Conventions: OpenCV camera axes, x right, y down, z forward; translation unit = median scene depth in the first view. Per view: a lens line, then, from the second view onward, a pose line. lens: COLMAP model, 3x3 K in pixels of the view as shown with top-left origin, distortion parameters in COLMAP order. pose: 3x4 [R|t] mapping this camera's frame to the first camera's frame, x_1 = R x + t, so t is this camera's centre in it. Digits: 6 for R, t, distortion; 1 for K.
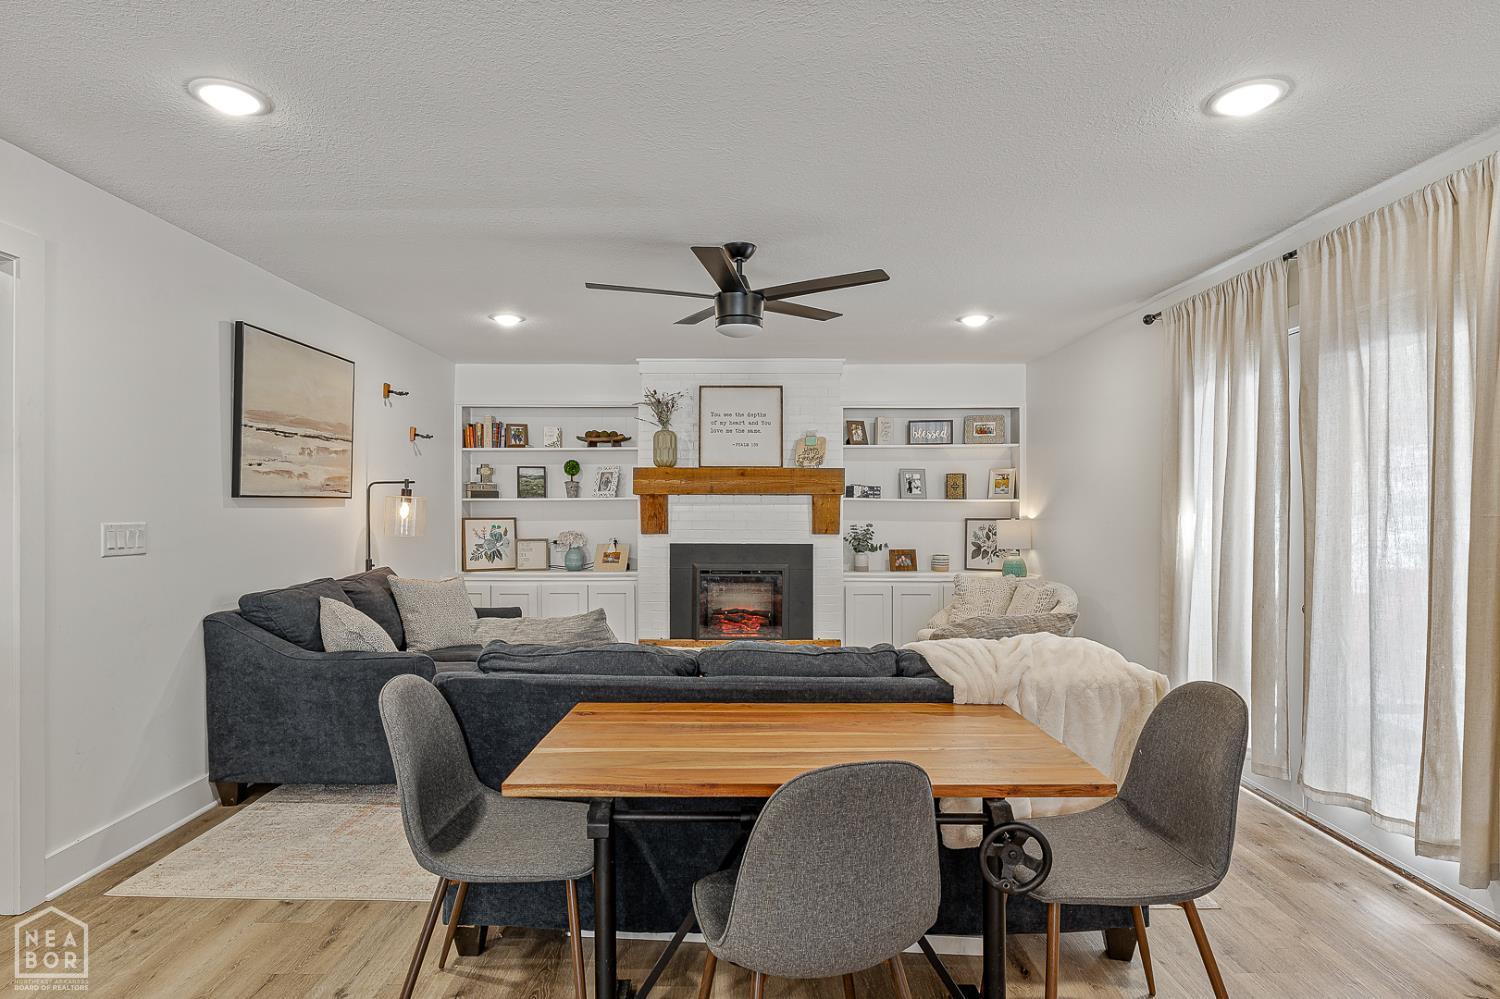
lens RADIAL K [[811.4, 0, 738.5], [0, 811.4, 505.0], [0, 0, 1]] dist [-0.000258, 0.000303]
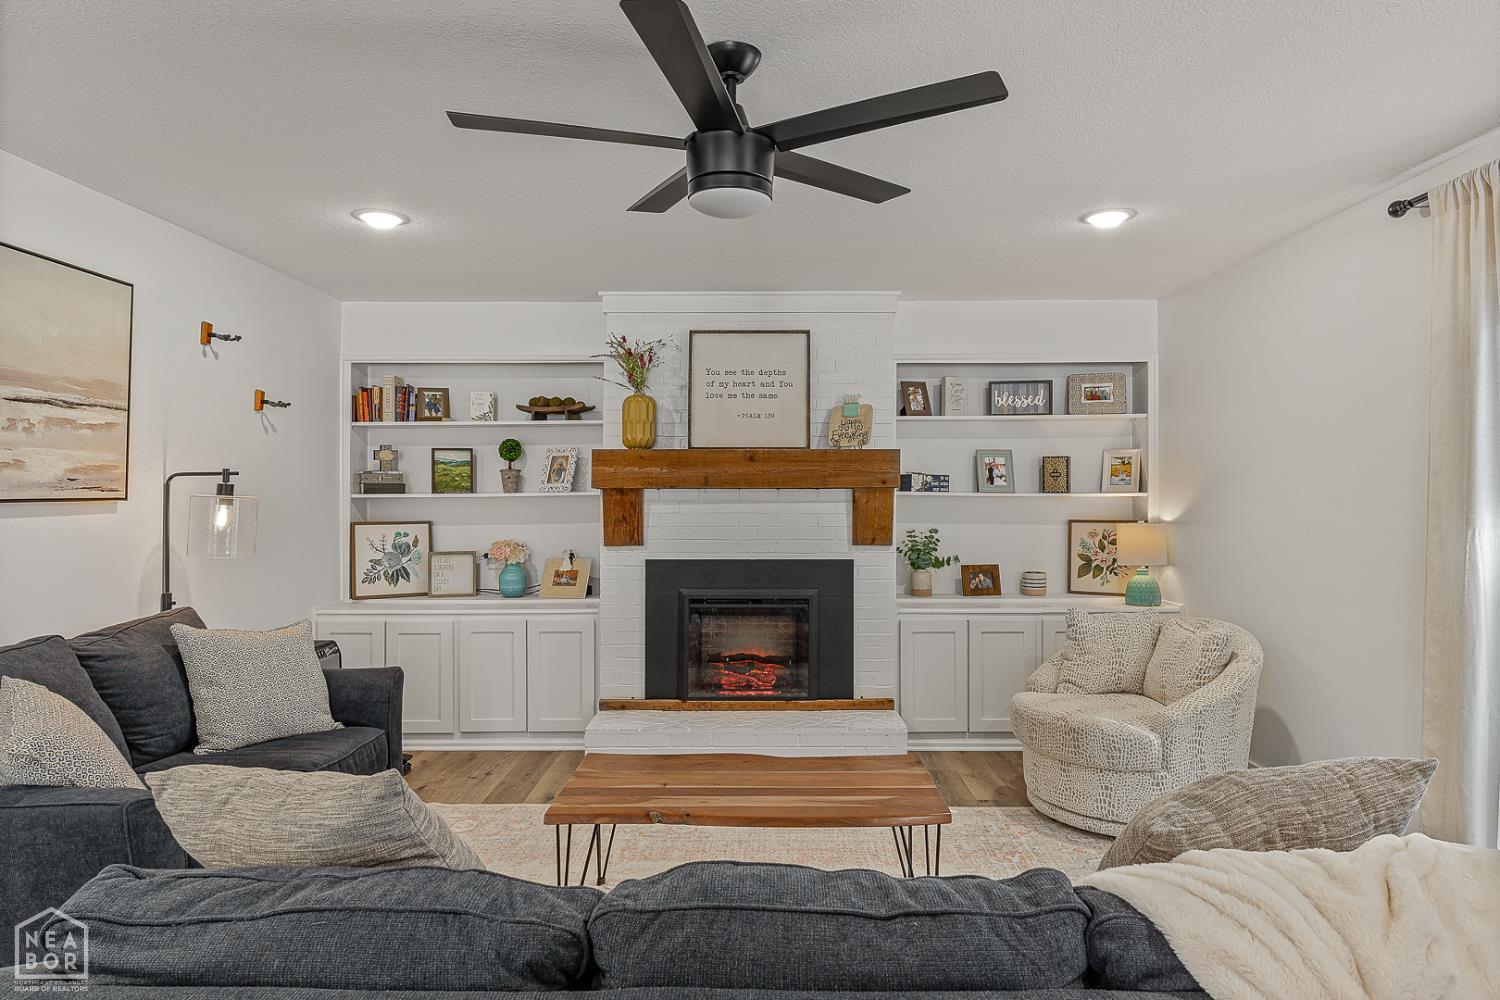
lens RADIAL K [[932.6, 0, 763.3], [0, 932.6, 481.9], [0, 0, 1]] dist [0.000349, -0.000438]
pose [[0.999988, -0.002812, 0.004044, 0.010970], [0.002852, 0.999947, -0.009933, -0.009796], [-0.004016, 0.009944, 0.999942, 0.196083]]
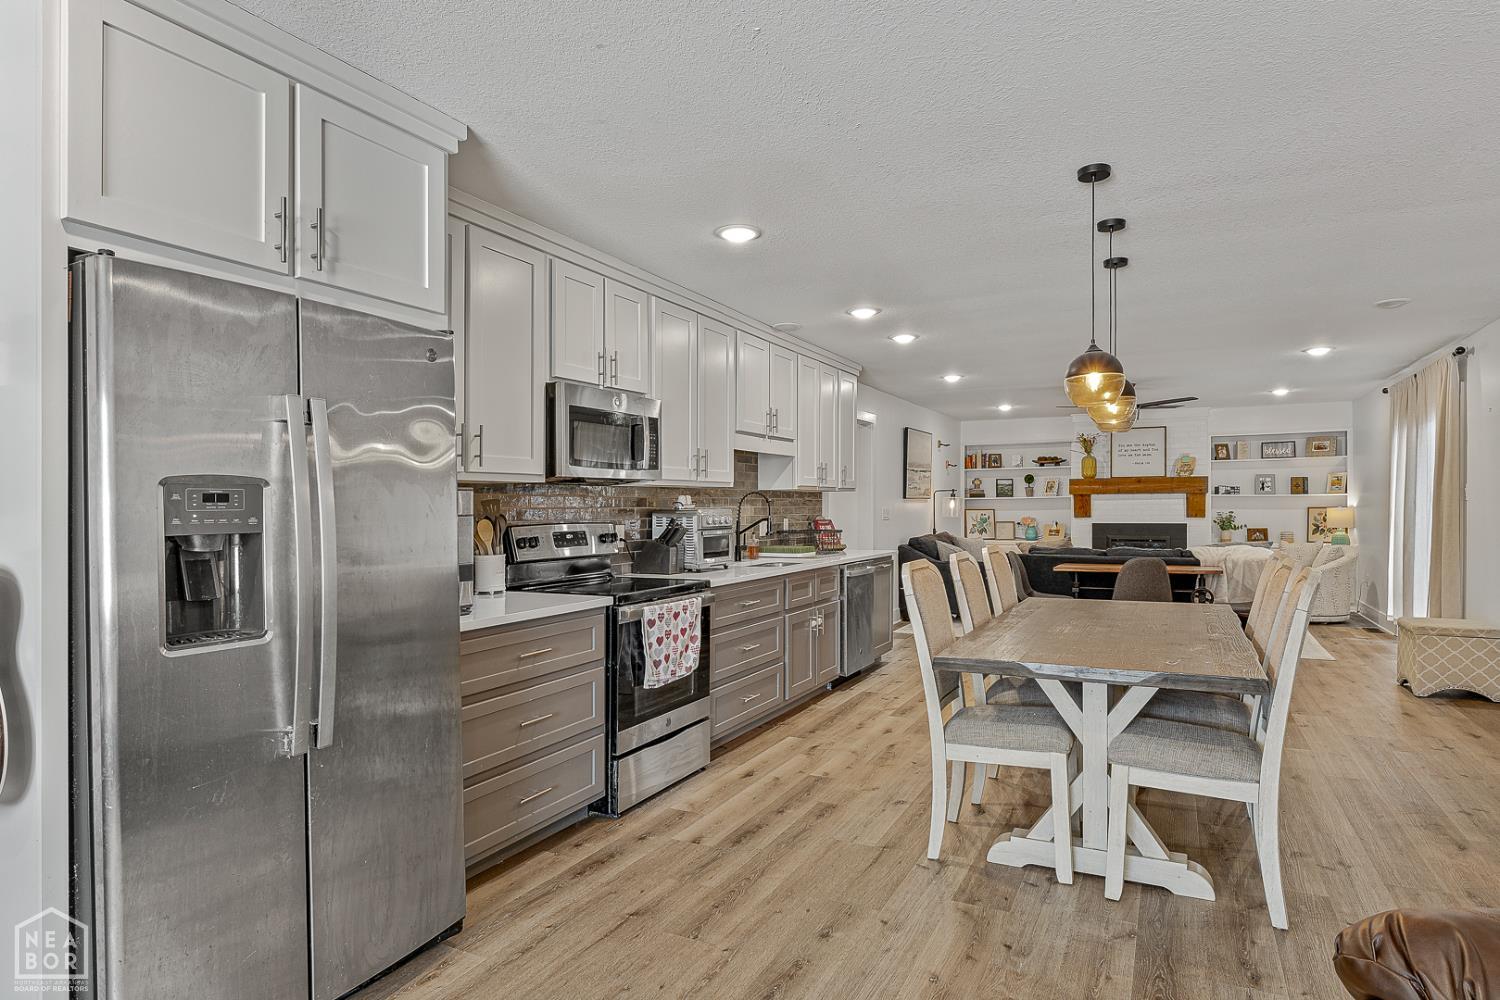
lens RADIAL K [[841.6, 0, 754.4], [0, 841.6, 509.4], [0, 0, 1]] dist [-0.005561, -0.001617]
pose [[0.896968, -0.006790, -0.442043, 0.055039], [0.009903, 0.999940, 0.004736, 0.003171], [0.441984, -0.008626, 0.896981, -0.831841]]
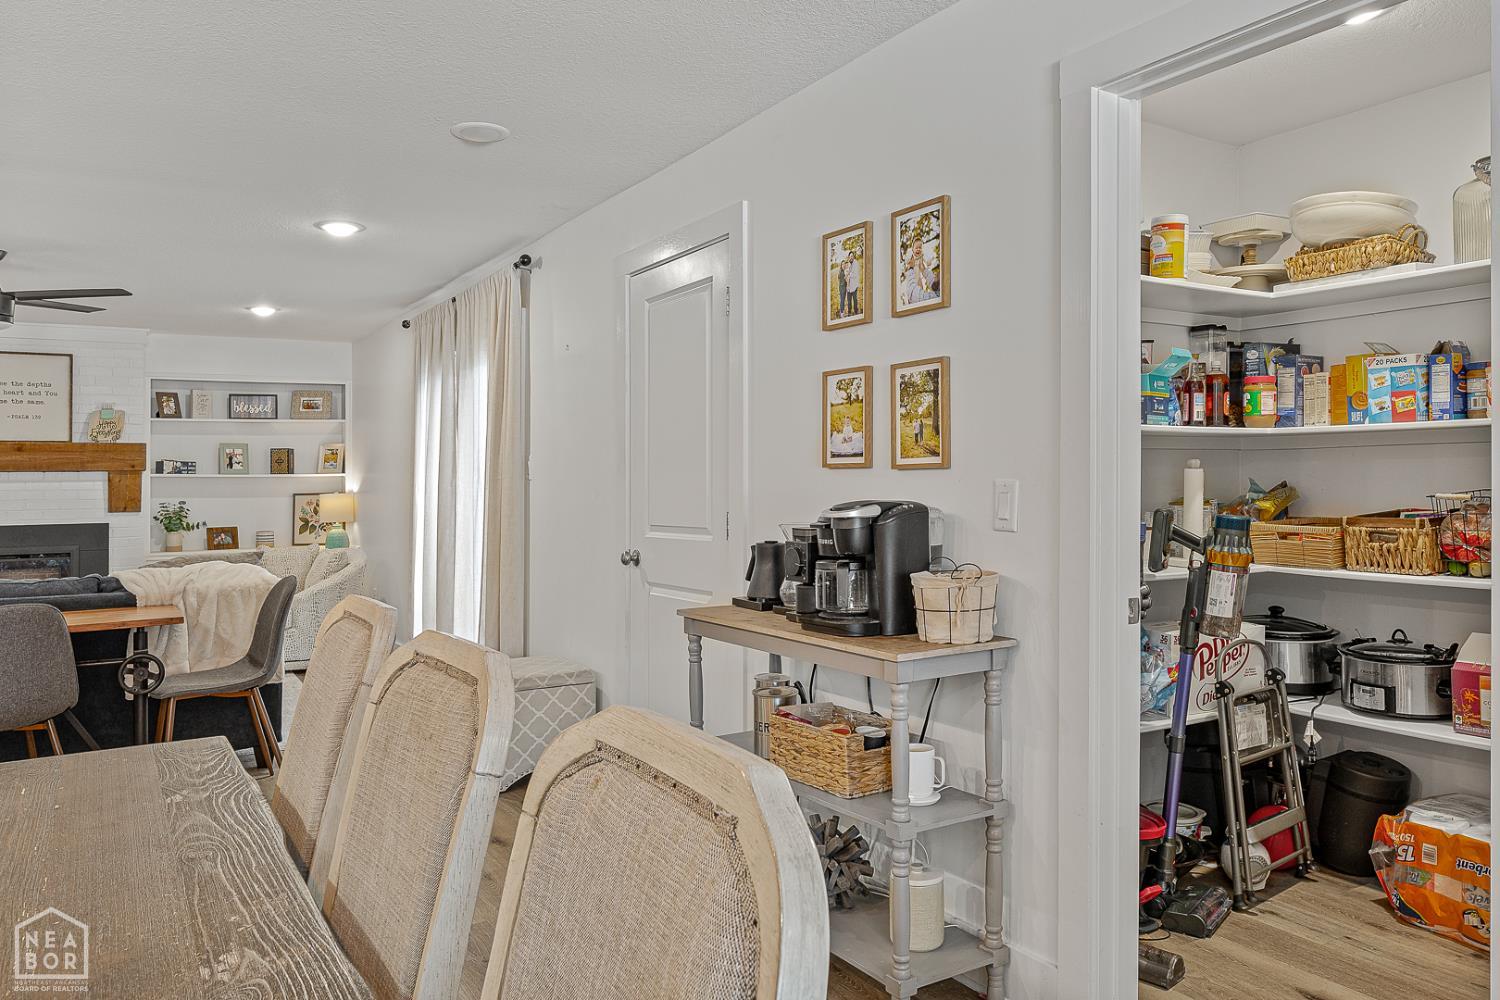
lens RADIAL K [[1100.1, 0, 753.9], [0, 1100.1, 453.3], [0, 0, 1]] dist [-0.000968, 0.000364]
pose [[0.853065, 0.000095, 0.521805, 0.060154], [0.014875, 0.999589, -0.024500, 0.008754], [-0.521593, 0.028662, 0.852713, -0.459745]]
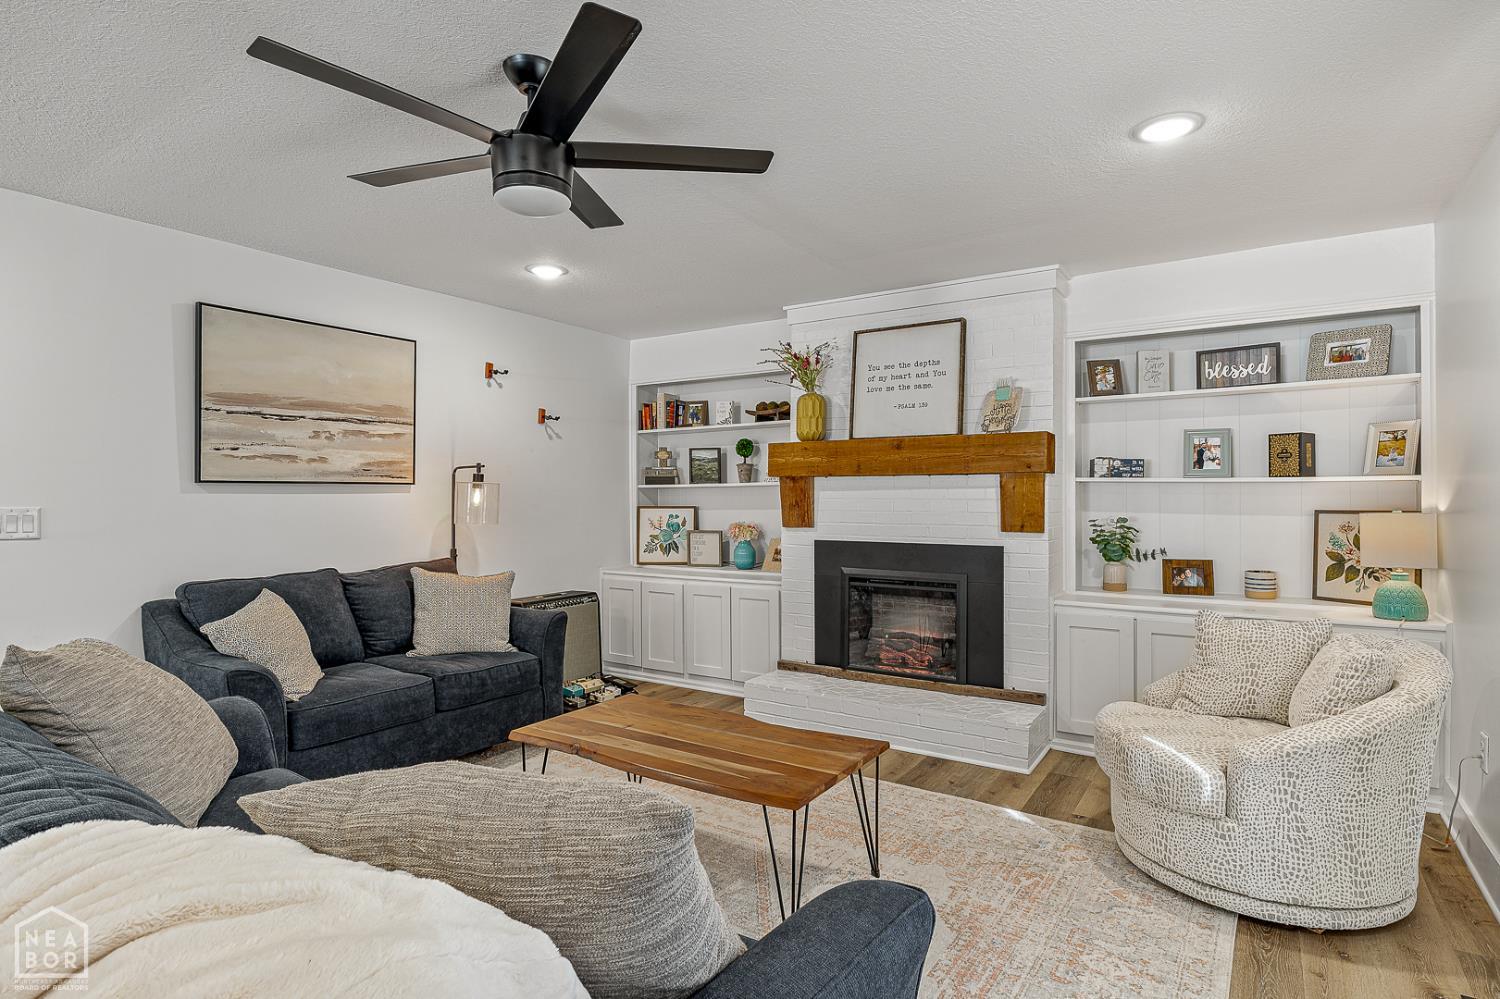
lens RADIAL K [[783.7, 0, 751.3], [0, 783.7, 490.7], [0, 0, 1]] dist [-0.005441, -0.000271]
pose [[0.839687, -0.006807, -0.543028, 0.253251], [0.003414, 0.999968, -0.007255, 0.005215], [0.543060, 0.004238, 0.839683, 0.320515]]
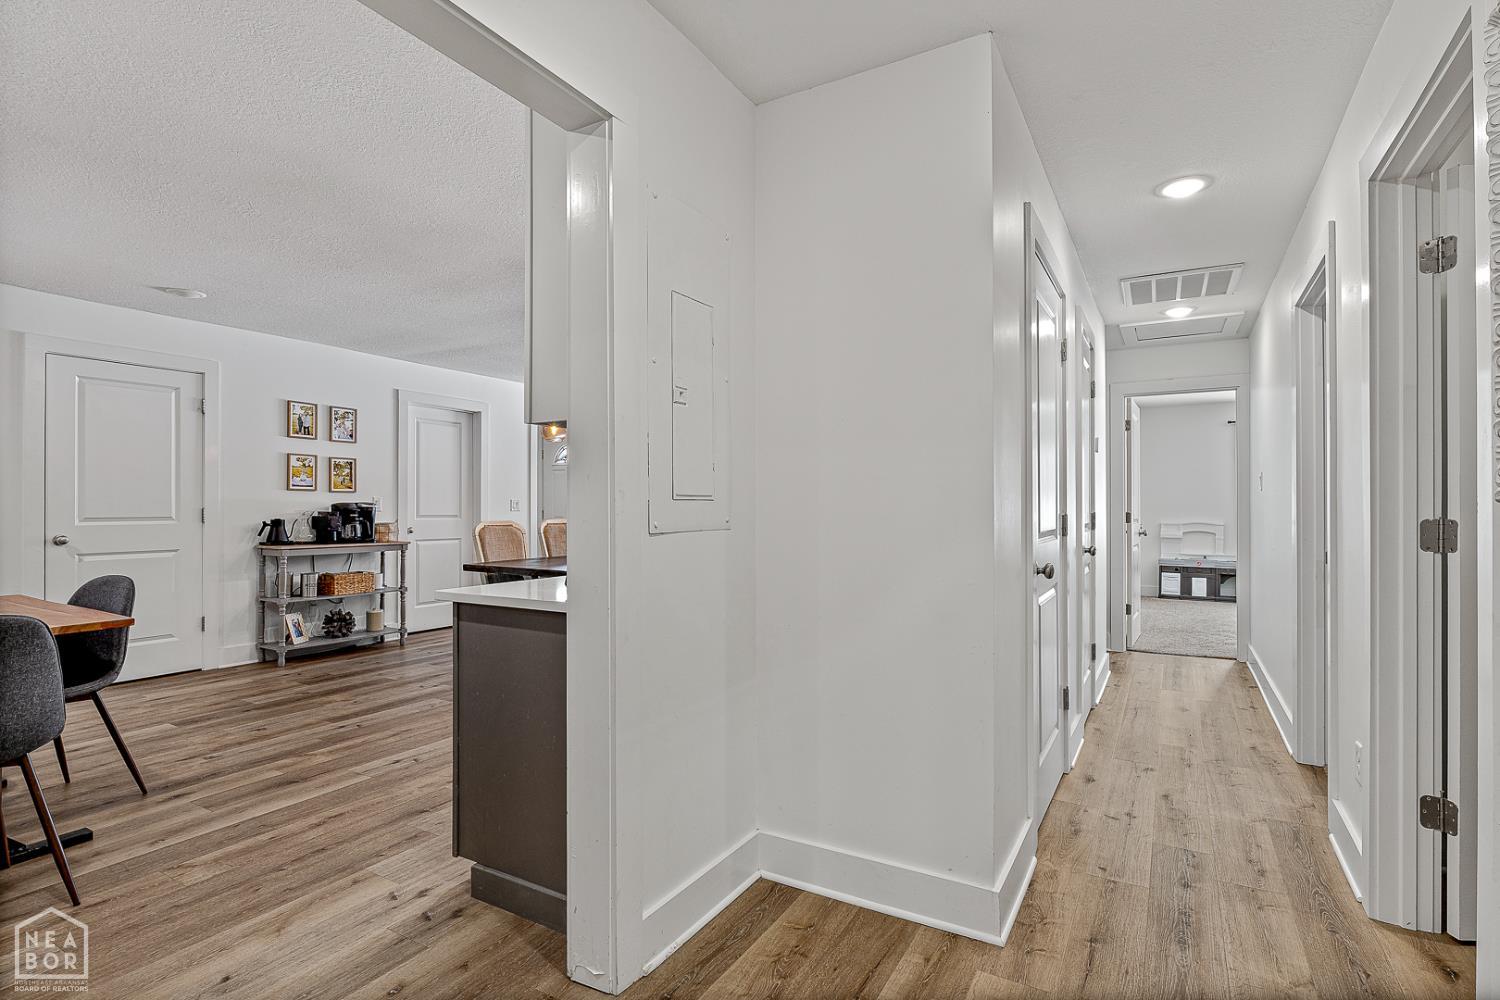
lens RADIAL K [[715.7, 0, 776.4], [0, 715.7, 506.2], [0, 0, 1]] dist [-0.002618, -0.000261]
pose [[-0.885277, -0.000024, 0.465064, -0.544617], [-0.001110, 0.999997, -0.002062, 0.023527], [-0.465063, -0.002341, -0.885275, 0.415236]]
